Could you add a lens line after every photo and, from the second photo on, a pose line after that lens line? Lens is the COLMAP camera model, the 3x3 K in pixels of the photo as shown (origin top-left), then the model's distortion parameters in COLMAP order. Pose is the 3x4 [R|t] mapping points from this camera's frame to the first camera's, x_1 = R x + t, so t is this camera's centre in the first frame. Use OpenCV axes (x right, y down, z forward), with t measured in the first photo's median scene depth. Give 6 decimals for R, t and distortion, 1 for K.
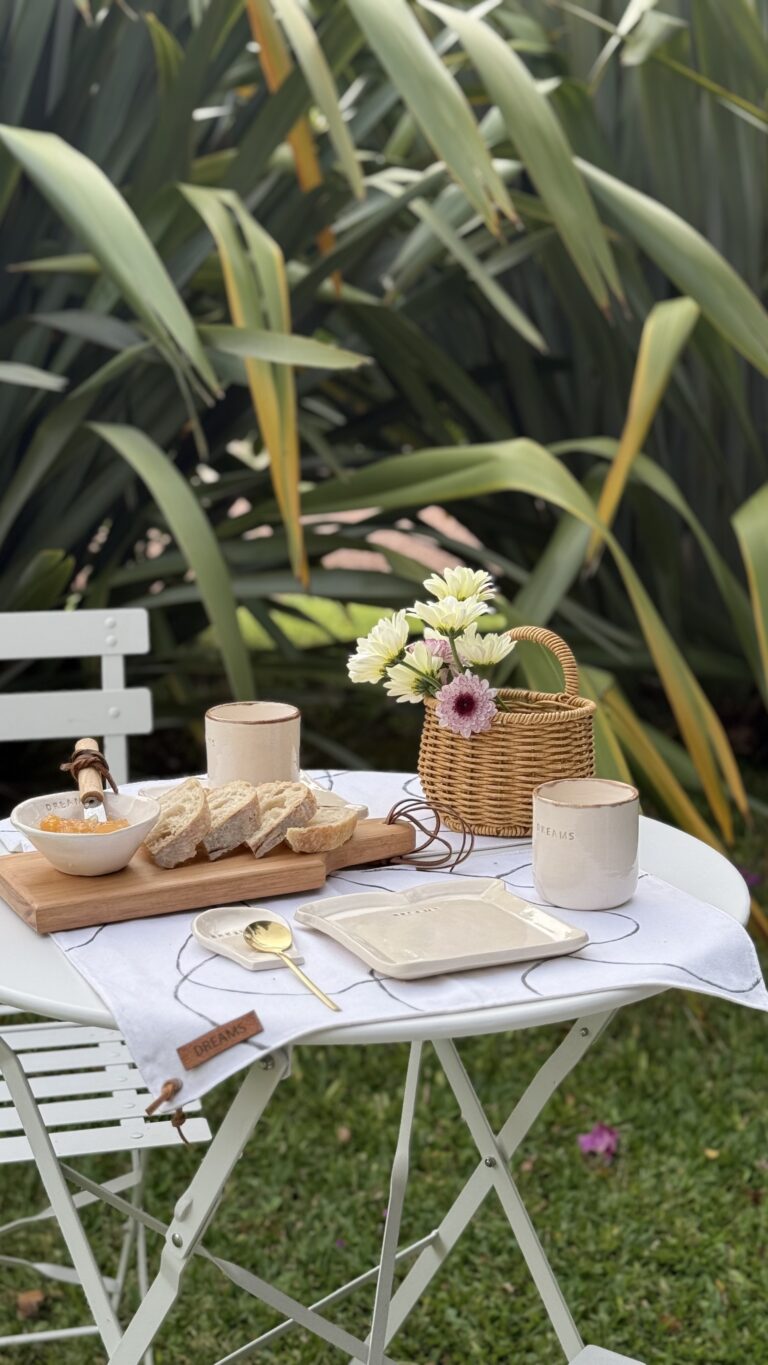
lens RADIAL K [[1981.7, 0, 407.3], [0, 1981.7, 673.7], [0, 0, 1]] dist [0.106617, 0.000000]
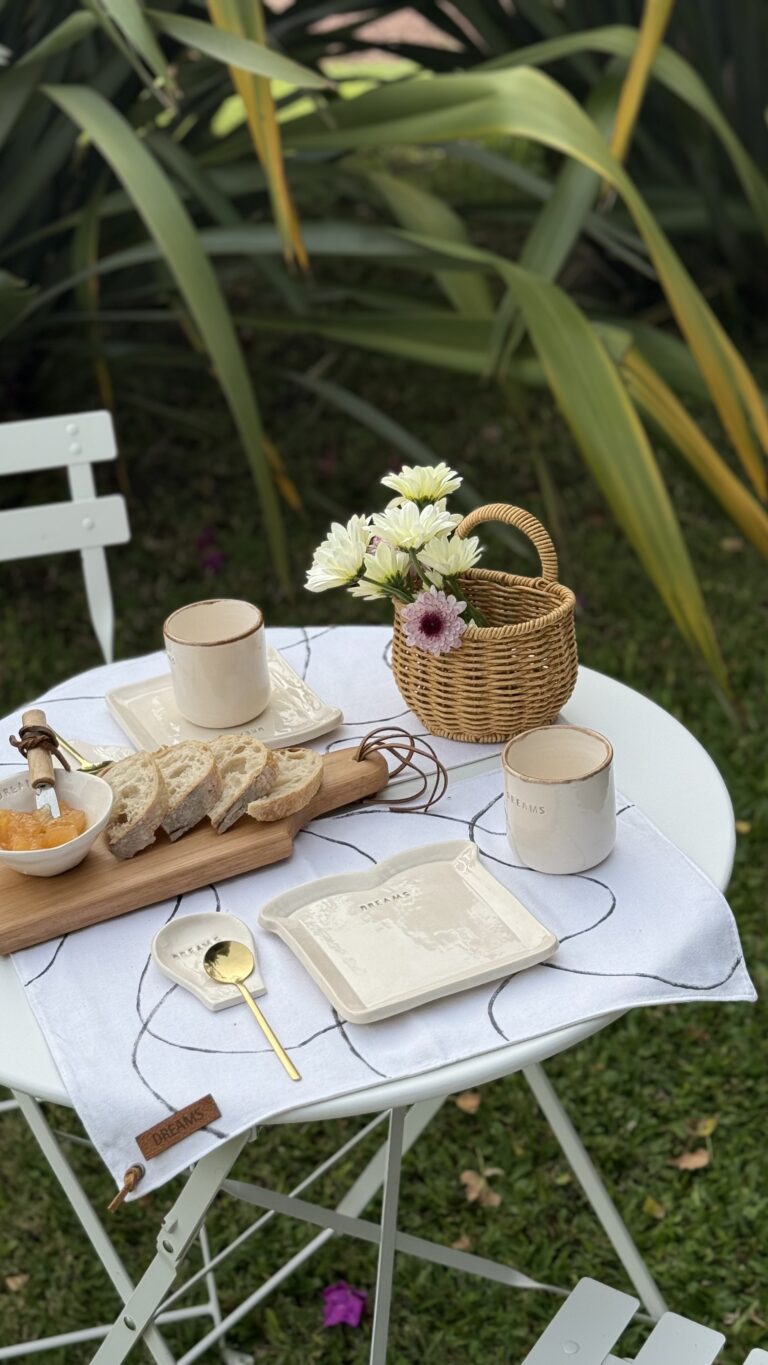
lens RADIAL K [[1981.7, 0, 406.3], [0, 1981.7, 676.4], [0, 0, 1]] dist [0.106617, 0.000000]
pose [[0.996958, -0.060550, -0.049082, 0.060738], [0.072388, 0.952758, 0.294979, -0.235446], [0.028902, -0.297634, 0.954242, 0.096493]]
